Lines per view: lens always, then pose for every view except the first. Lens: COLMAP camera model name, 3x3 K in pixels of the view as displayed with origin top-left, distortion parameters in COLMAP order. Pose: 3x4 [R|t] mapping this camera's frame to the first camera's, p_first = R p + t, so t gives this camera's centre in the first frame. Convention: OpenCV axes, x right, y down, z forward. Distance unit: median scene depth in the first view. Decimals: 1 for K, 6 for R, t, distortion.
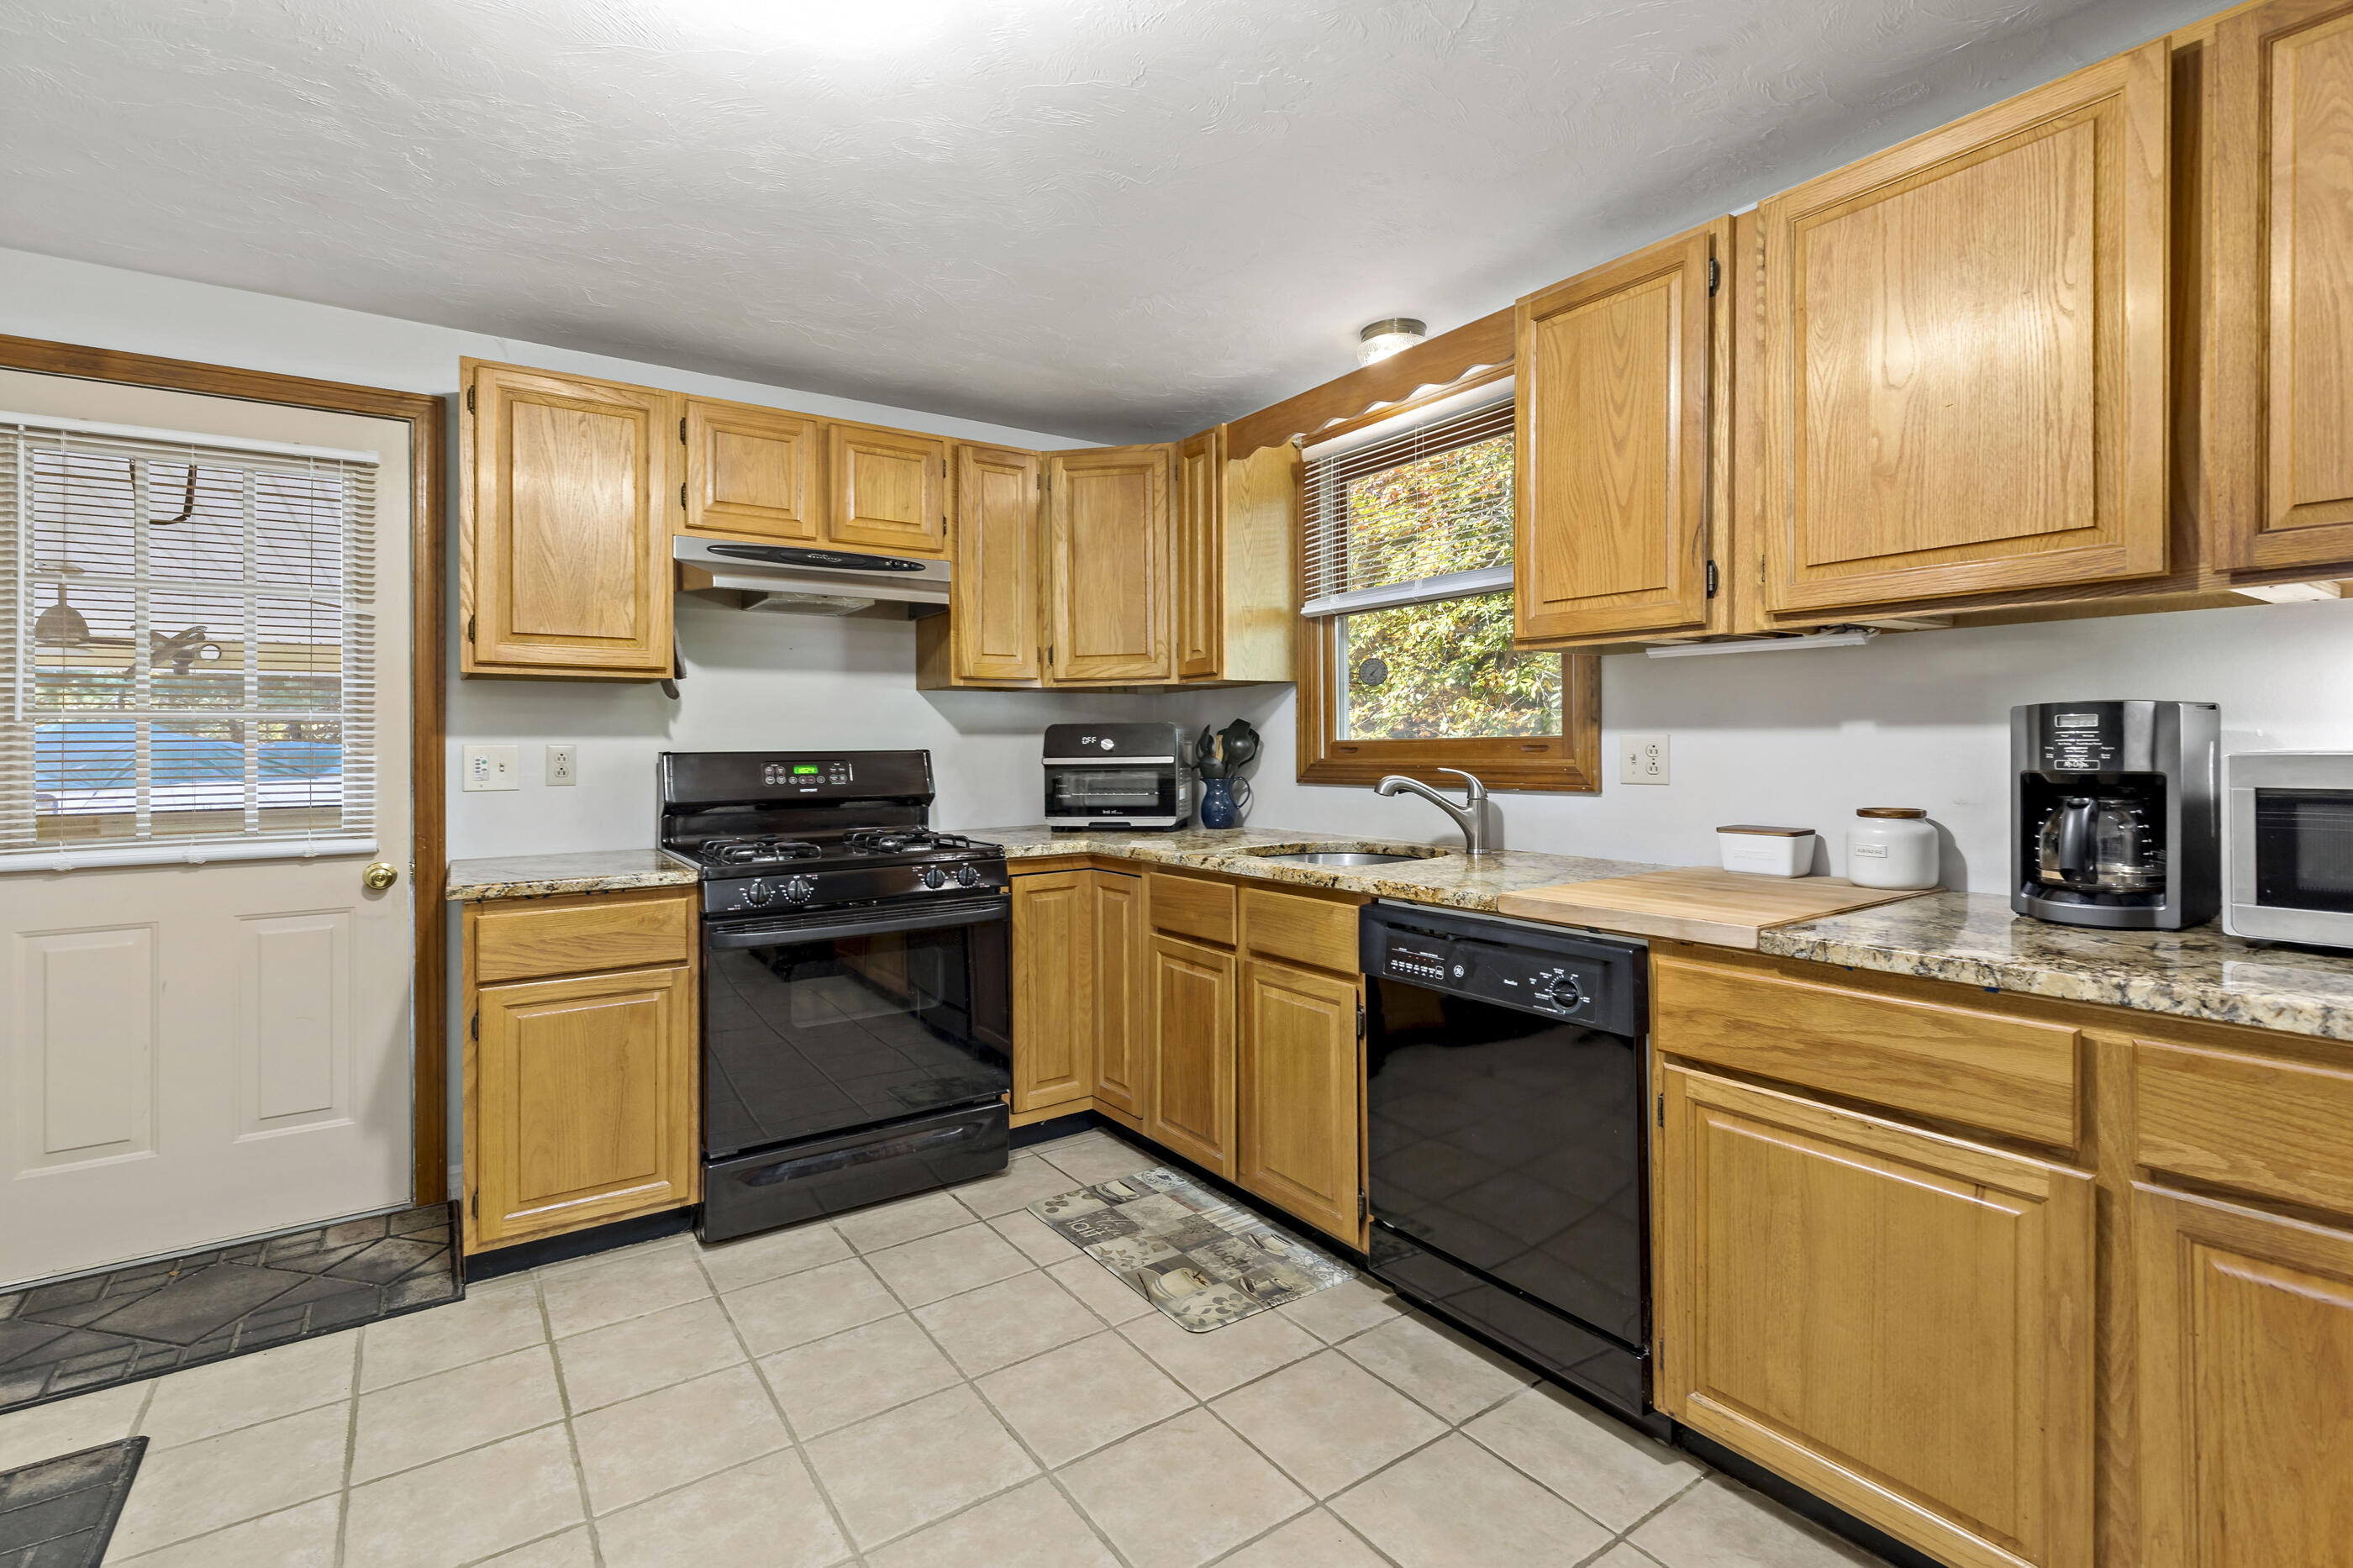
lens RADIAL K [[1087.6, 0, 1239.6], [0, 1087.6, 755.8], [0, 0, 1]] dist [0.012432, -0.000155]
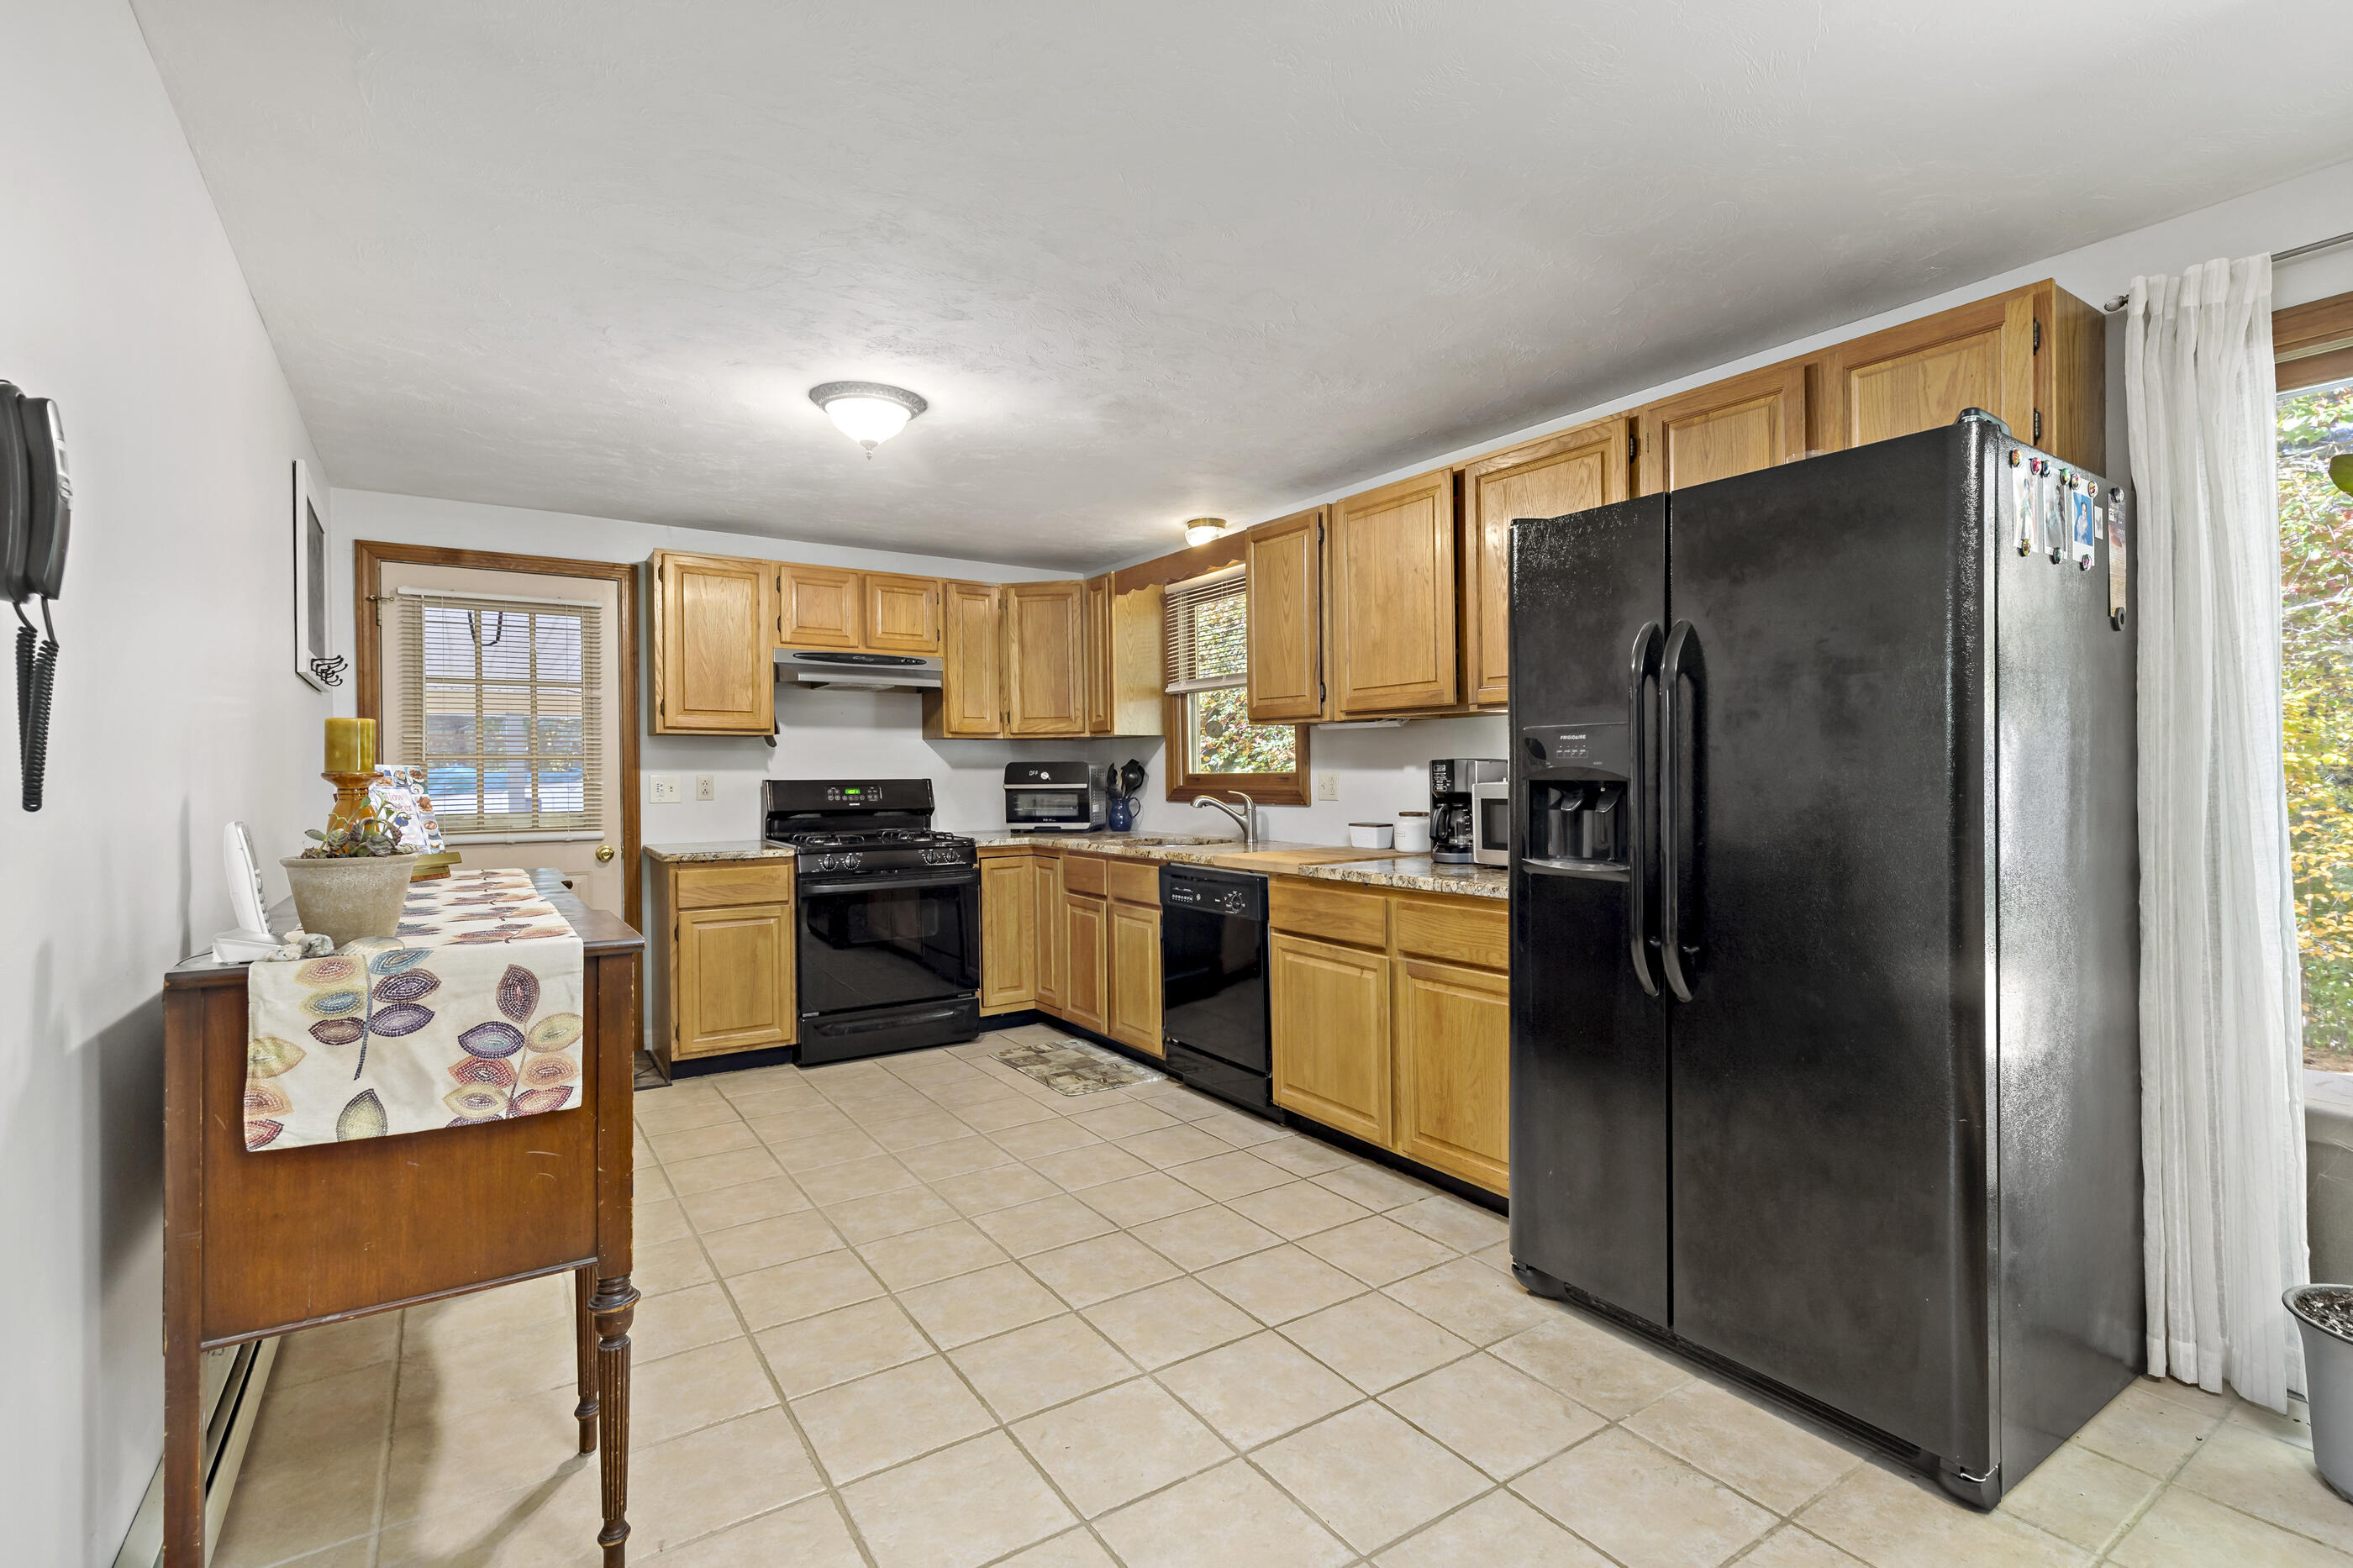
lens RADIAL K [[1087.6, 0, 1225.7], [0, 1087.6, 829.7], [0, 0, 1]] dist [0.012432, -0.000155]
pose [[0.999421, 0.004991, -0.033647, 0.243290], [-0.003585, 0.999124, 0.041704, 0.000569], [0.033826, -0.041559, 0.998563, -0.695541]]
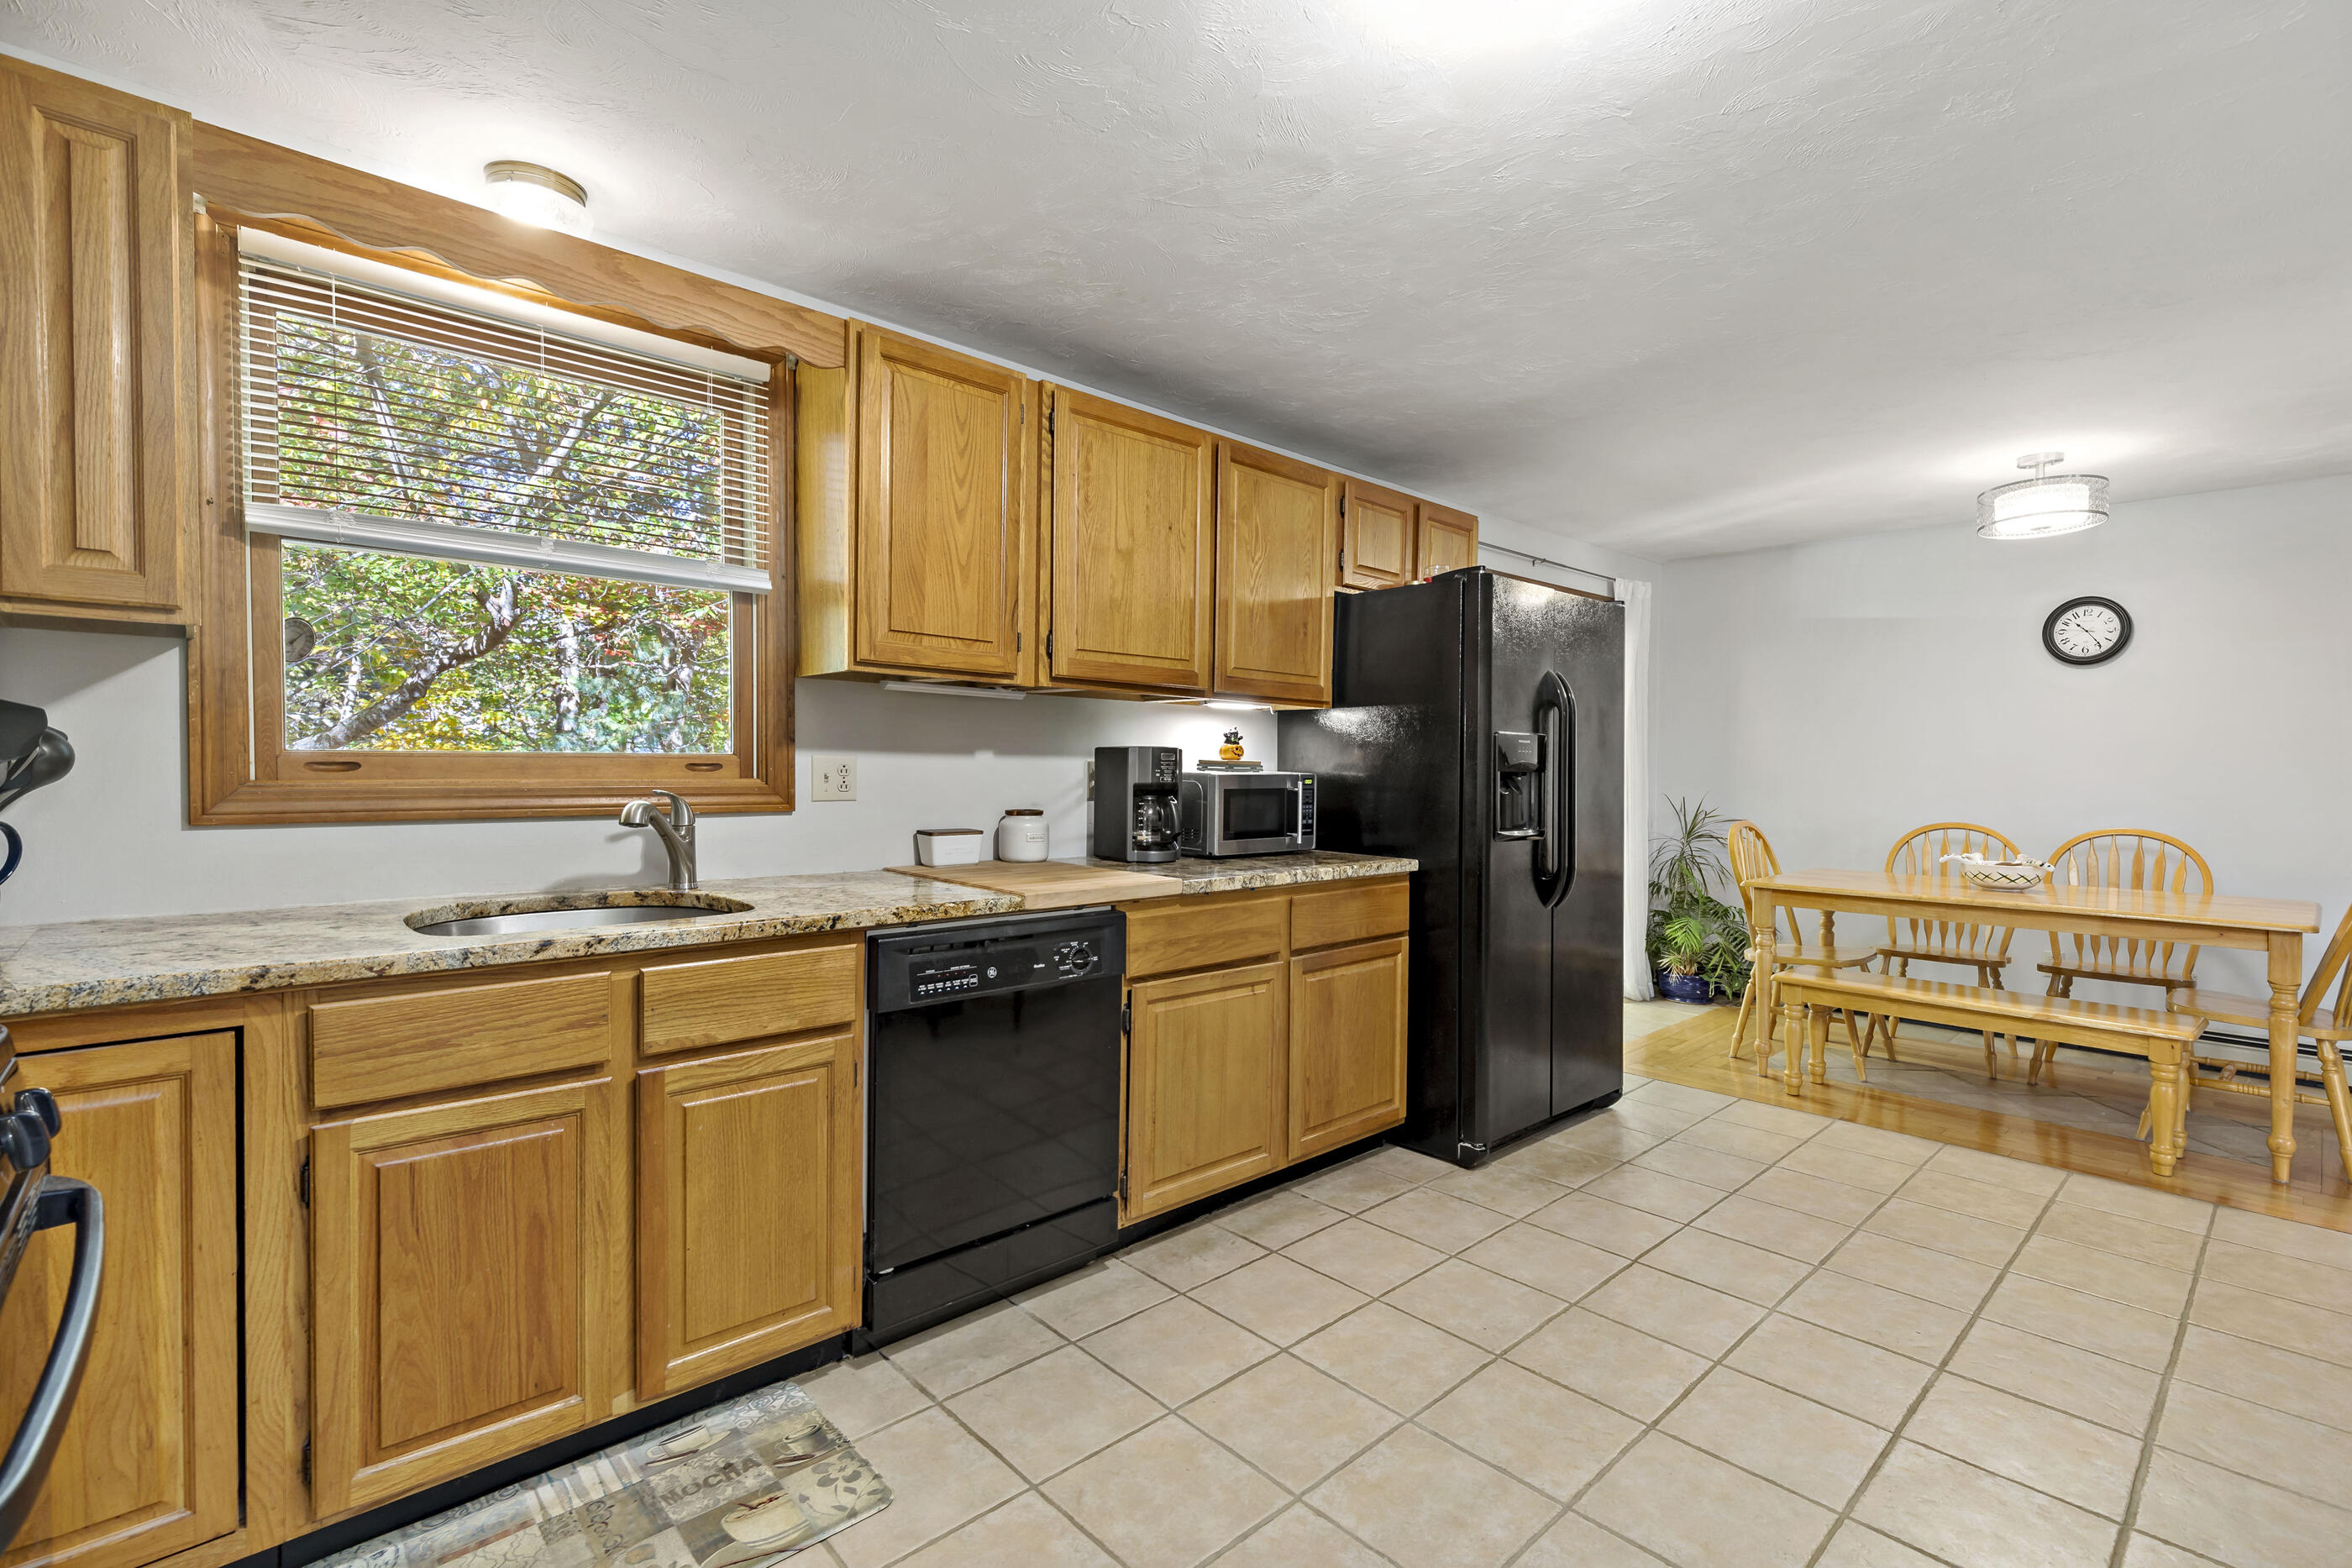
lens RADIAL K [[1087.1, 0, 1160.3], [0, 1087.1, 800.7], [0, 0, 1]] dist [0.012432, -0.000155]
pose [[-0.103942, -0.023912, 0.994296, -0.719354], [-0.002055, 0.999714, 0.023828, -0.000605], [-0.994581, 0.000433, -0.103961, 0.759745]]
